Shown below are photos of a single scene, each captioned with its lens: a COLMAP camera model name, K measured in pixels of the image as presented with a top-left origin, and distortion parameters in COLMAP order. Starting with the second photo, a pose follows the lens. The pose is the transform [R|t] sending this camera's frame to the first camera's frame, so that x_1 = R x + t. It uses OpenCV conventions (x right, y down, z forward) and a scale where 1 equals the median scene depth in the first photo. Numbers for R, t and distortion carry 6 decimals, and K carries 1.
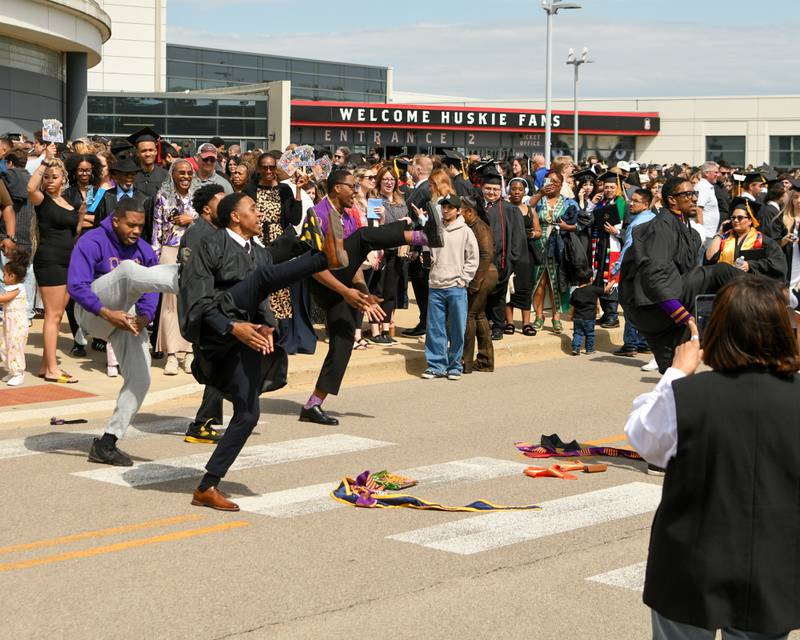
lens RADIAL K [[1693.7, 0, 400.0], [0, 1693.7, 320.0], [0, 0, 1]] dist [0.003661, 0.114942]
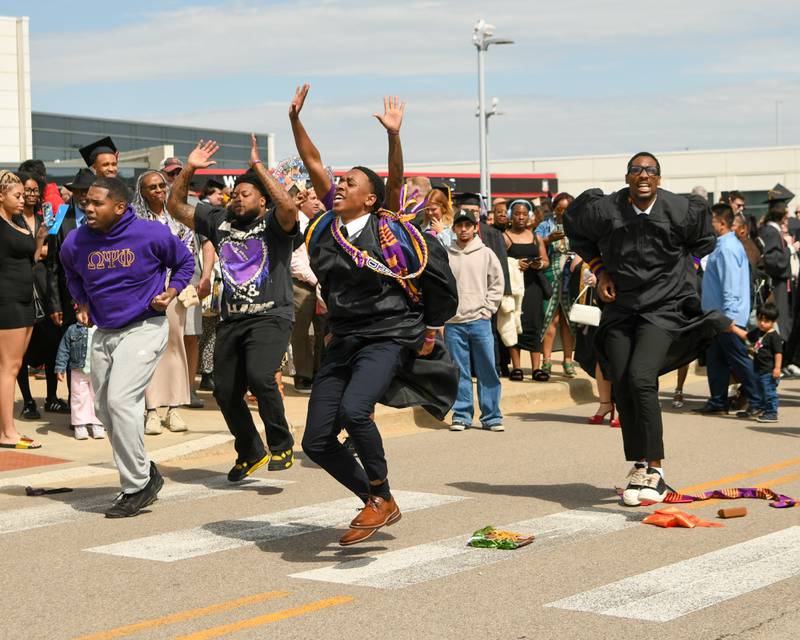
lens RADIAL K [[1693.7, 0, 400.0], [0, 1693.7, 320.0], [0, 0, 1]] dist [0.003661, 0.114942]
pose [[0.993533, -0.036061, 0.107666, -0.087012], [0.042530, 0.997387, -0.058405, 0.025316], [-0.105278, 0.062606, 0.992470, 0.149217]]
